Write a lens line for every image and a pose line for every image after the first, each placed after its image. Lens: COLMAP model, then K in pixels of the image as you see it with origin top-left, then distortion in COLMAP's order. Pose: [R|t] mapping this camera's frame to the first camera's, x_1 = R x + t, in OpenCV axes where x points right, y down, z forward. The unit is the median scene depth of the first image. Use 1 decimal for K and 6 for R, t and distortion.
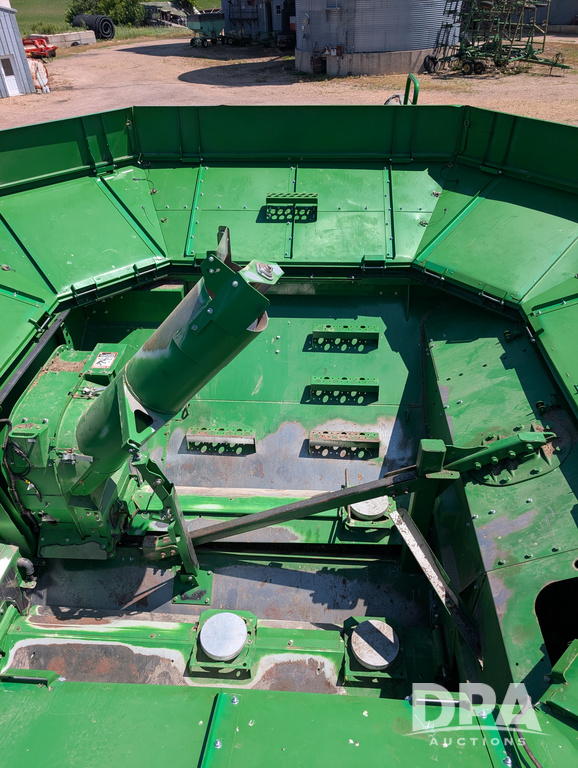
lens RADIAL K [[545.0, 0, 288.7], [0, 545.0, 382.9], [0, 0, 1]] dist [0.024487, -0.015996]
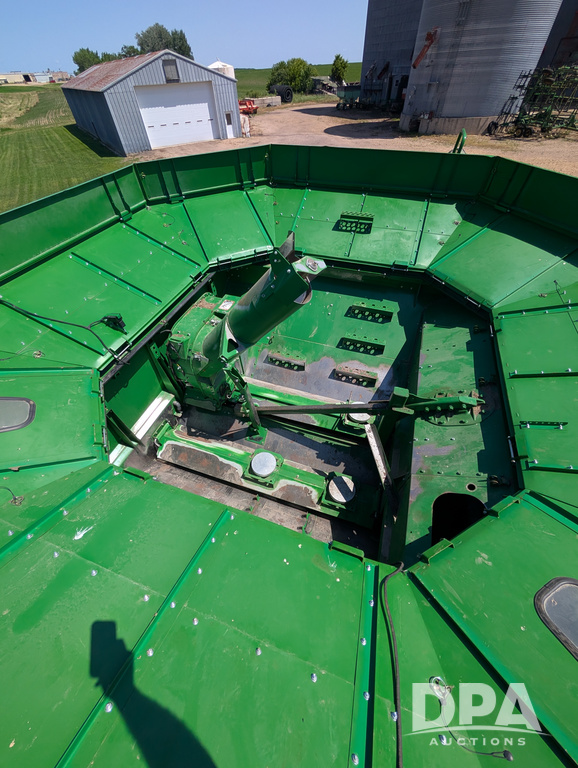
lens RADIAL K [[287.8, 0, 290.0], [0, 287.8, 382.9], [0, 0, 1]] dist [0.002914, 0.000345]
pose [[0.964245, 0.200077, -0.173785, 0.068899], [-0.159820, 0.962111, 0.220908, -0.034917], [0.211399, -0.185235, 0.959687, 0.092450]]
